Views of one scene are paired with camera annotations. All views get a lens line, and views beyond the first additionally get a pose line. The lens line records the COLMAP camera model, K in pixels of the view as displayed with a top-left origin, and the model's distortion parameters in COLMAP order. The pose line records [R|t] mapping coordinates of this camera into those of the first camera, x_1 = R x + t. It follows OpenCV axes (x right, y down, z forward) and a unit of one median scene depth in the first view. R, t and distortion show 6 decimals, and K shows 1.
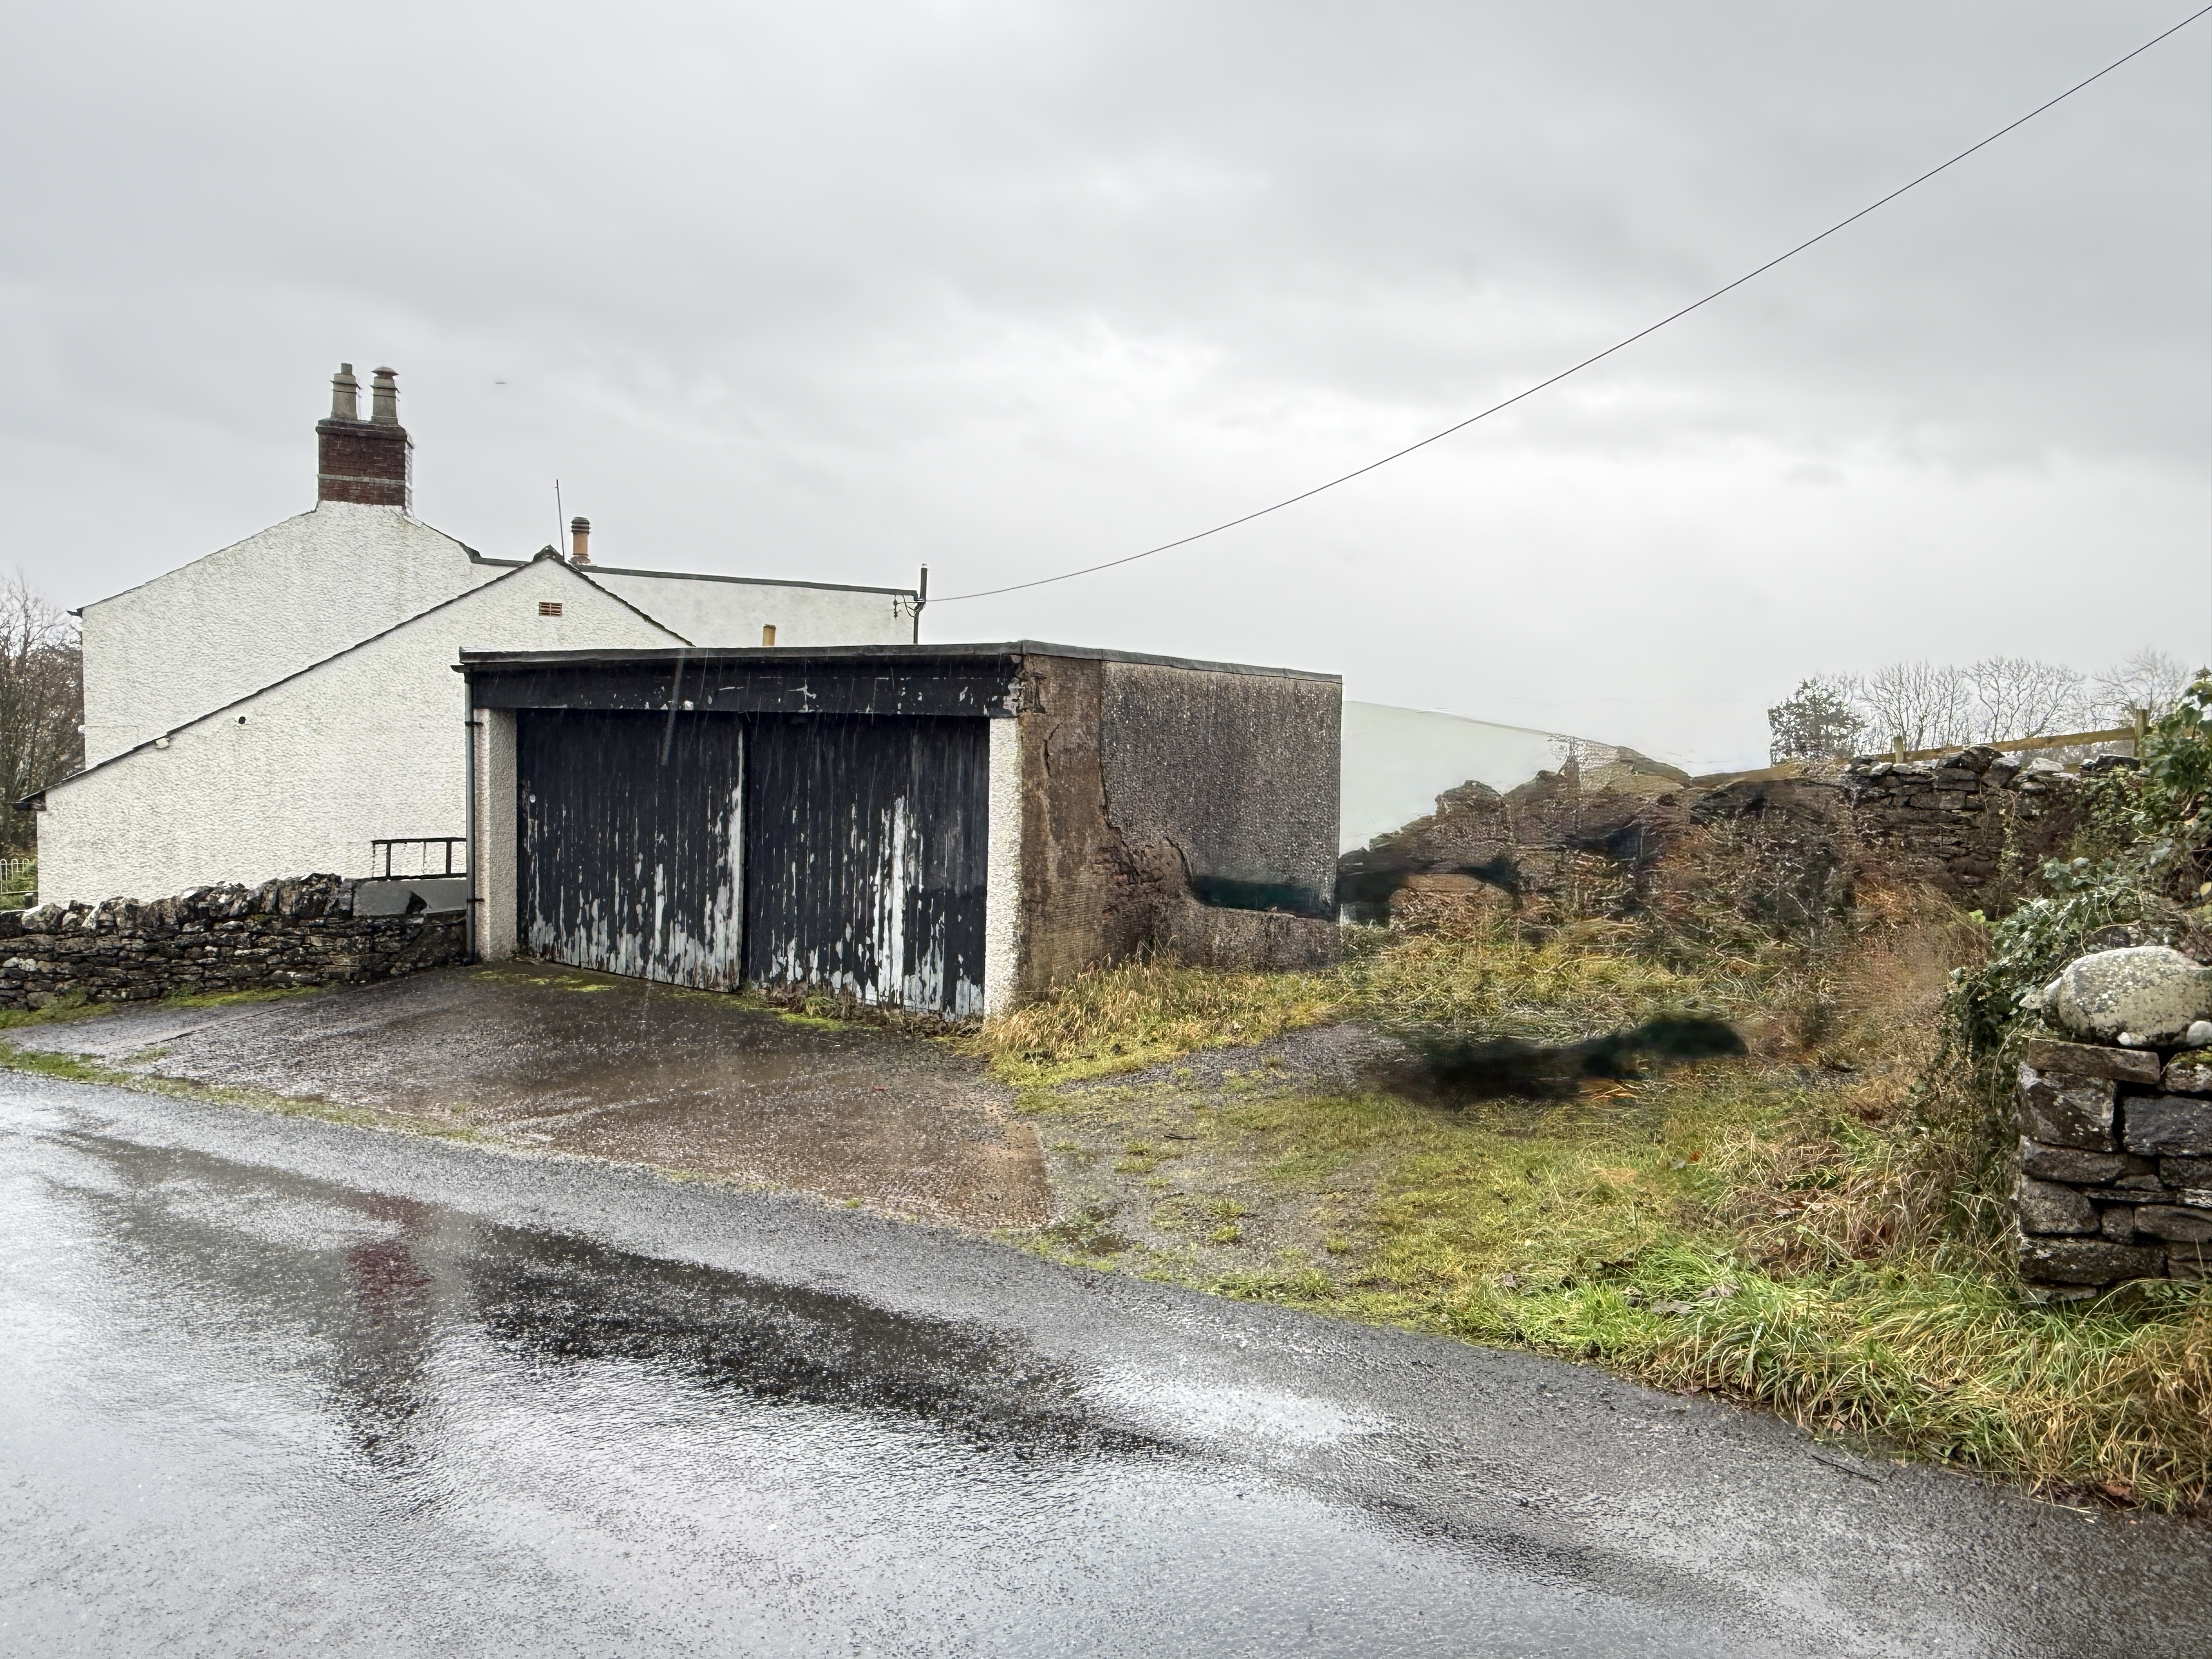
lens RADIAL K [[1479.1, 0, 1102.8], [0, 1479.1, 848.0], [0, 0, 1]] dist [-0.004128, 0.003155]
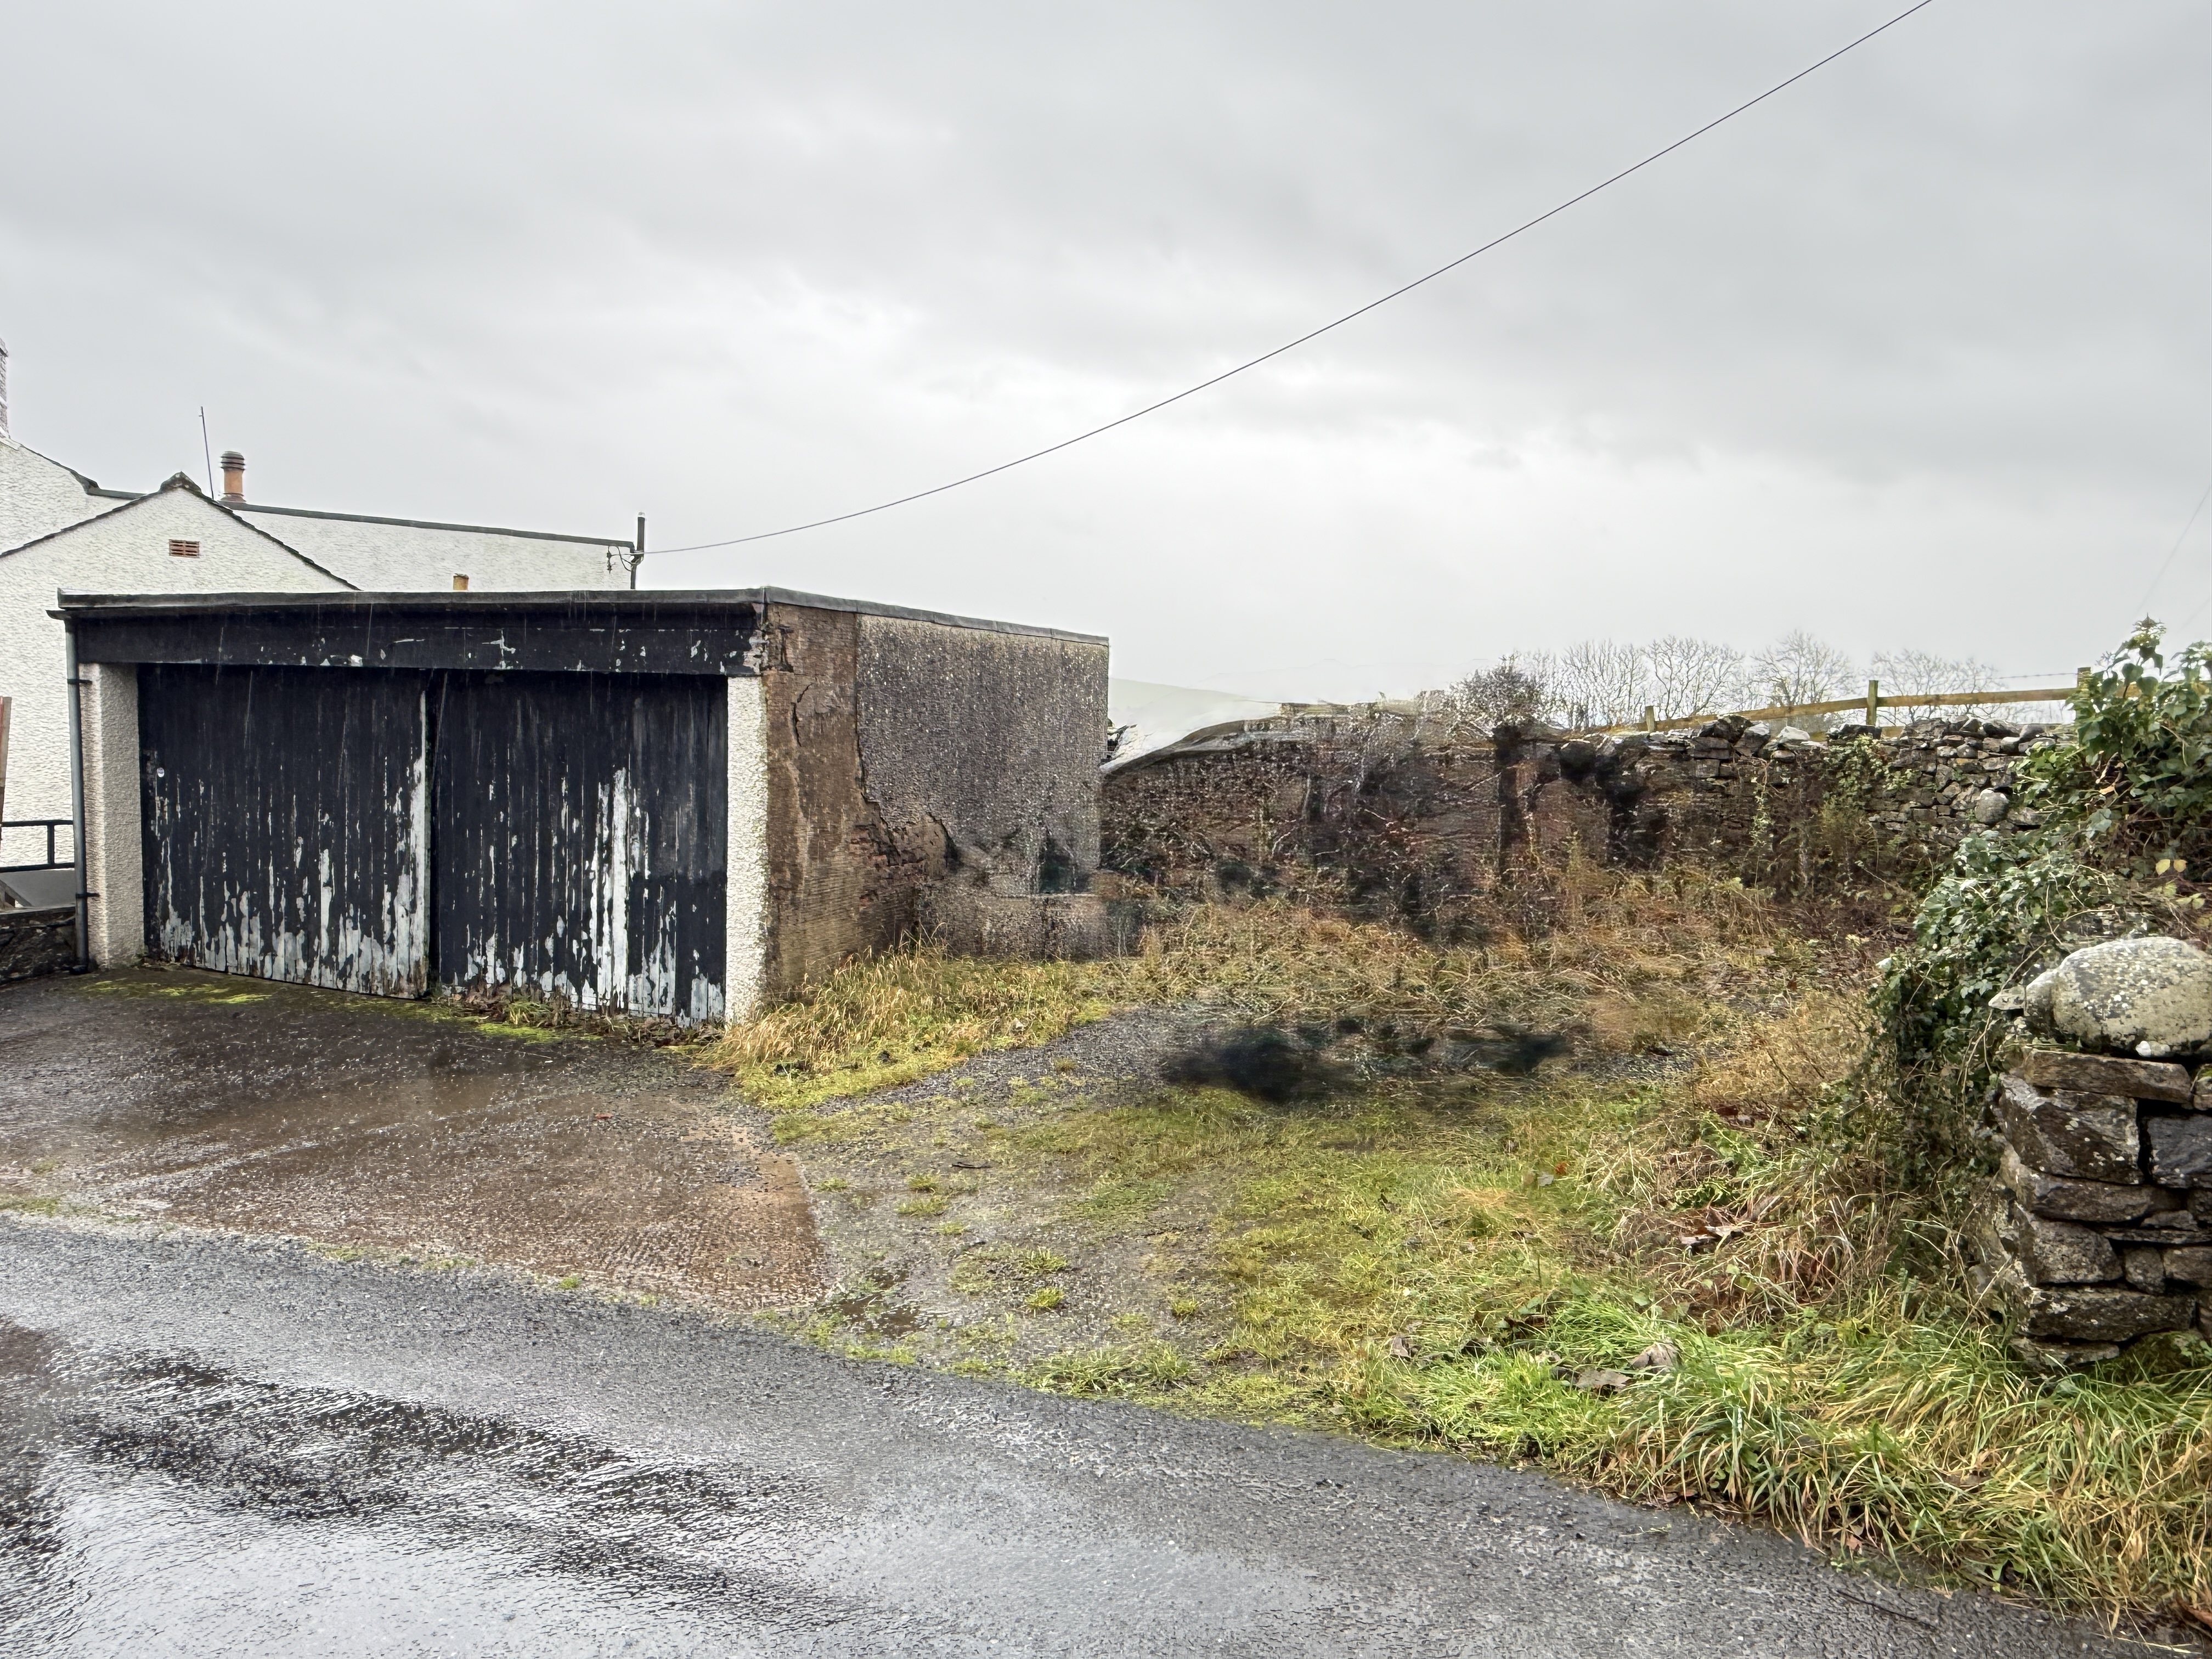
lens RADIAL K [[1479.1, 0, 1102.8], [0, 1479.1, 848.0], [0, 0, 1]] dist [-0.004128, 0.003155]
pose [[0.983533, -0.013086, 0.180252, -0.020707], [0.009621, 0.999752, 0.020081, -0.003799], [-0.180470, -0.018016, 0.983415, 0.127155]]
